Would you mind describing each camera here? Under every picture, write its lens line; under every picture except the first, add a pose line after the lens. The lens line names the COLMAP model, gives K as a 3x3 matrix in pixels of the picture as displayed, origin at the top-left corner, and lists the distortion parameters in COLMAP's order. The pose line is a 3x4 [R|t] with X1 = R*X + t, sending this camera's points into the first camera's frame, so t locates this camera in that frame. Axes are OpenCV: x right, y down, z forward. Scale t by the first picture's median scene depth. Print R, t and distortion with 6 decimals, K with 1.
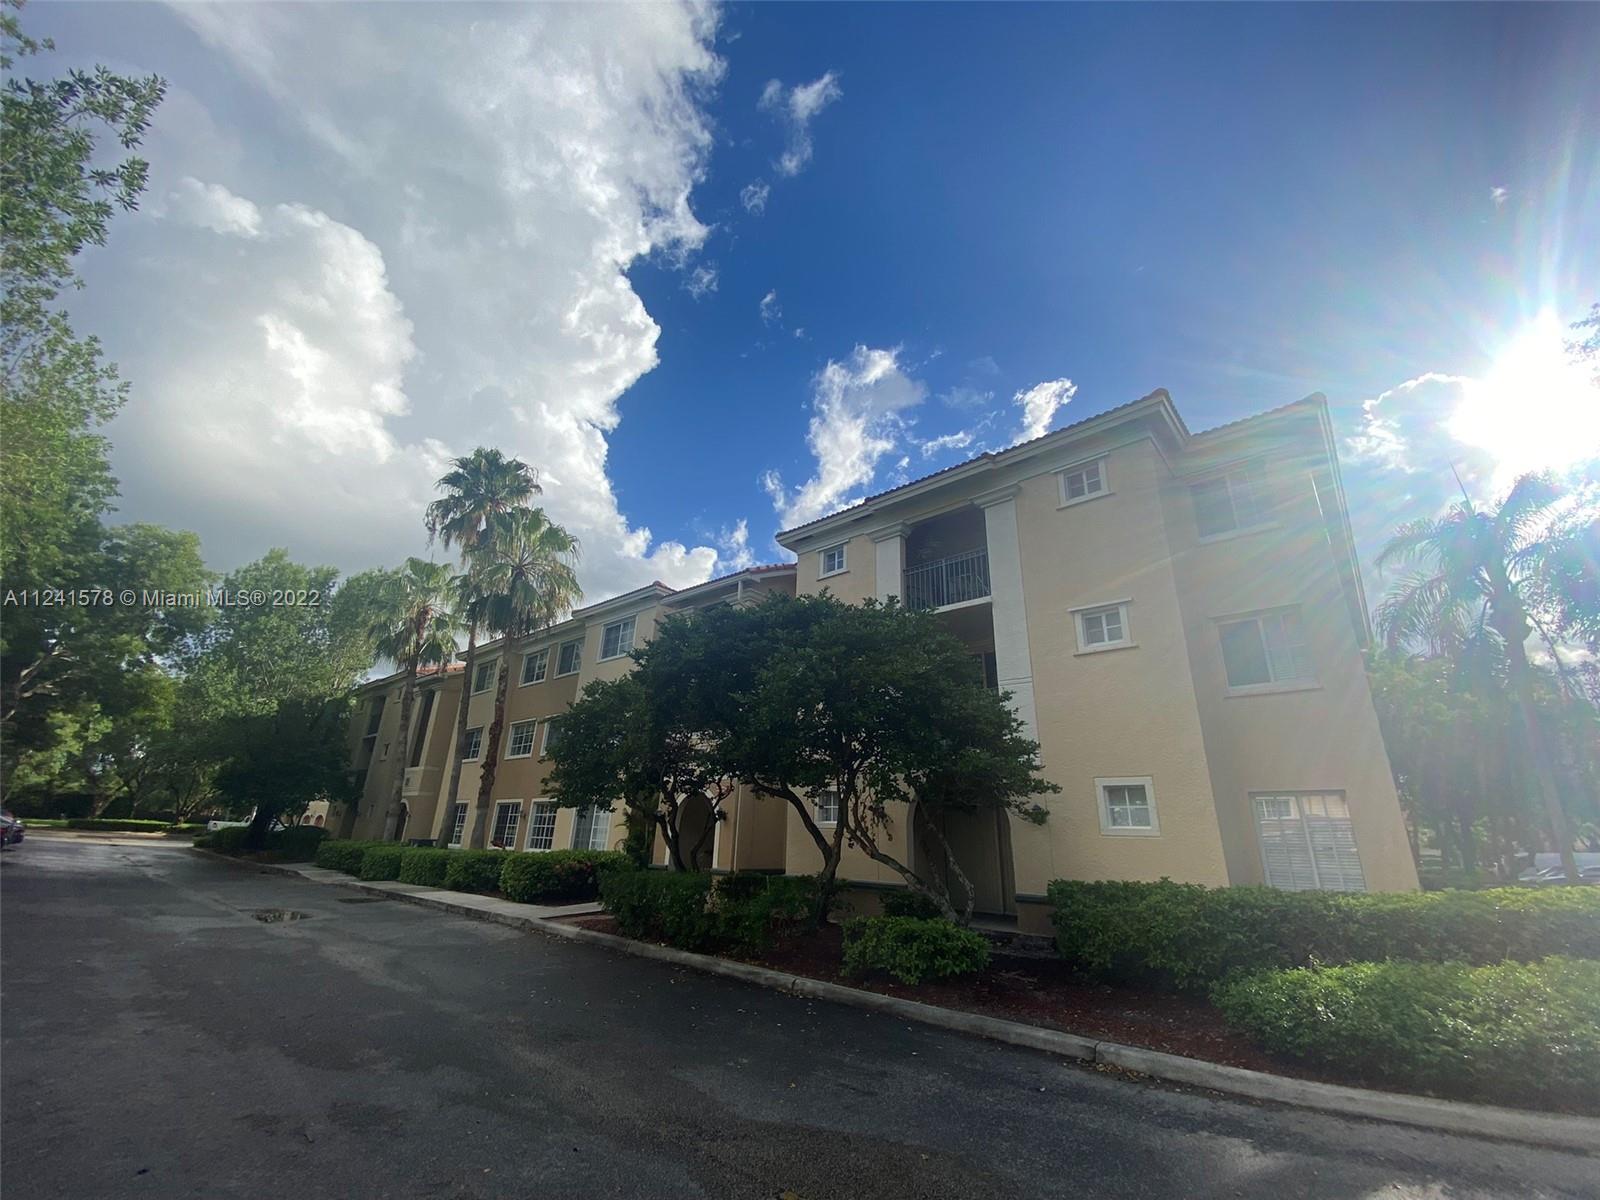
lens RADIAL K [[672.2, 0, 798.2], [0, 672.2, 580.2], [0, 0, 1]] dist [0.000666, -0.012615]
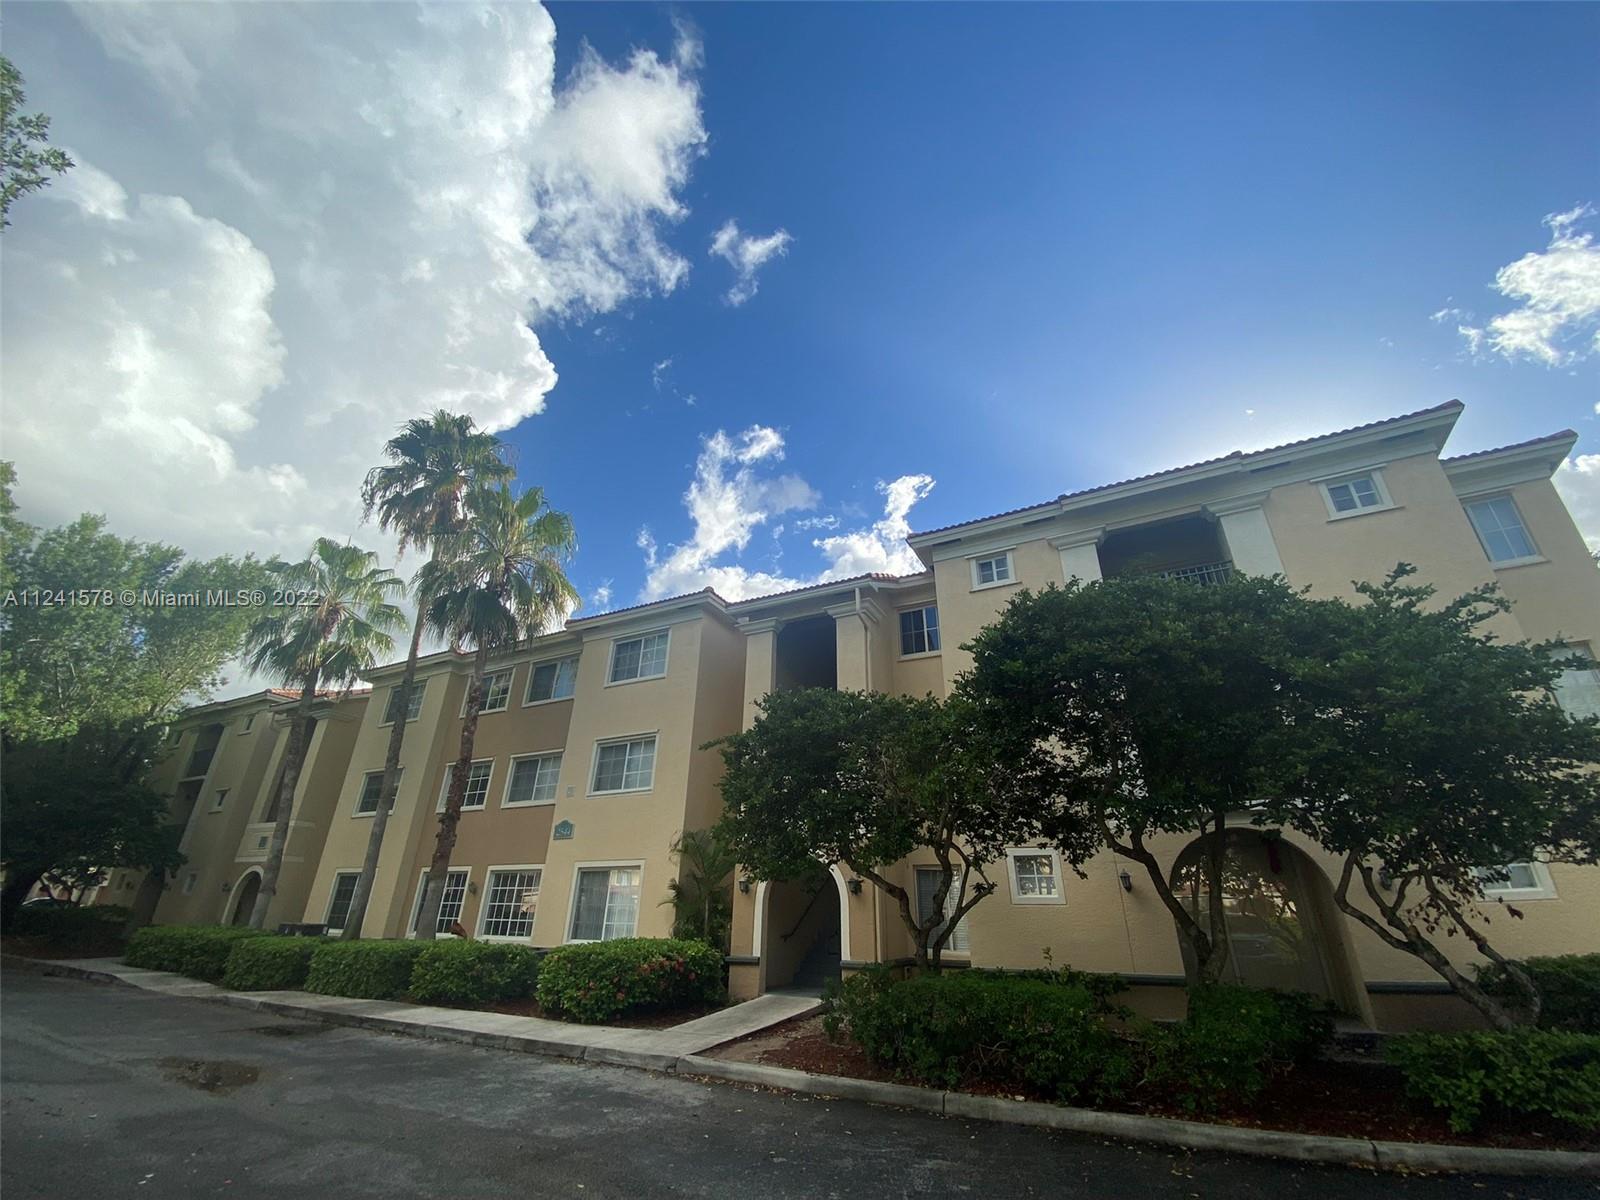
lens RADIAL K [[650.7, 0, 795.7], [0, 650.7, 595.4], [0, 0, 1]] dist [0.018480, -0.021004]
pose [[0.967446, 0.101402, 0.231875, -0.271356], [-0.080176, 0.991830, -0.099227, 0.074945], [-0.240042, 0.077406, 0.967671, 0.201417]]
